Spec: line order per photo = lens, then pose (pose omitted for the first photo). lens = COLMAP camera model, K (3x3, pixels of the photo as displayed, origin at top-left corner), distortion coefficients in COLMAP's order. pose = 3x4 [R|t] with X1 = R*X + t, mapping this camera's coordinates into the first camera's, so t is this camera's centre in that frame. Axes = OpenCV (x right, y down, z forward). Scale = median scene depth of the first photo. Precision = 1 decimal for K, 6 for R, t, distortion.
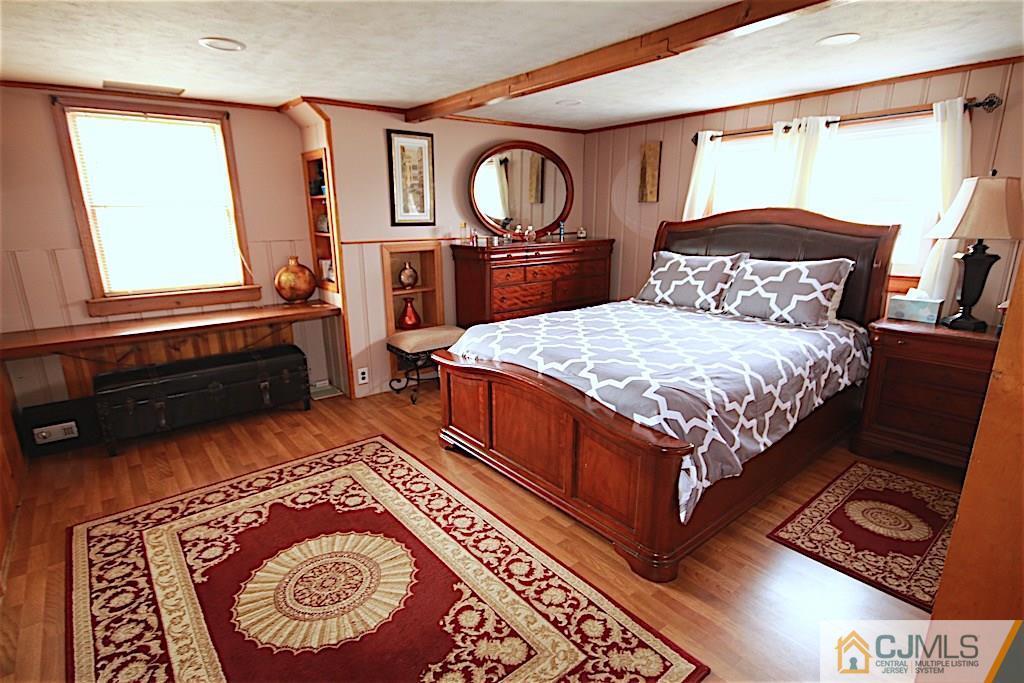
lens RADIAL K [[509.7, 0, 508.3], [0, 509.7, 344.2], [0, 0, 1]] dist [0.006340, -0.002082]
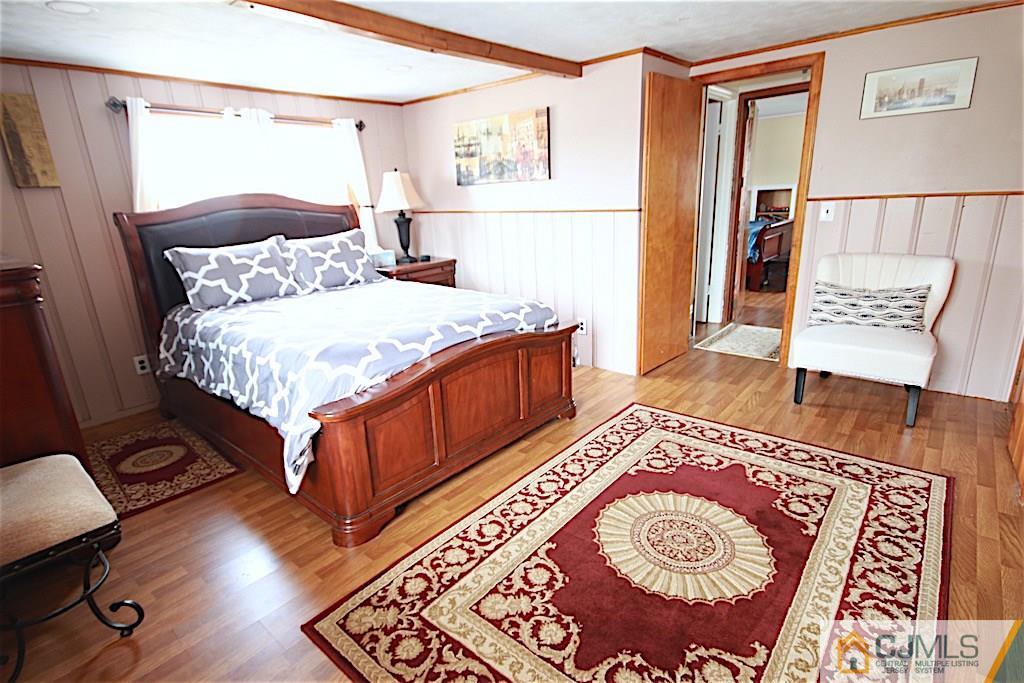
lens RADIAL K [[509.7, 0, 509.3], [0, 509.7, 341.6], [0, 0, 1]] dist [0.006340, -0.002082]
pose [[-0.176780, -0.254241, 0.950847, -0.929272], [0.290223, 0.909645, 0.297181, -0.223334], [-0.940489, 0.328493, -0.087020, 1.038126]]
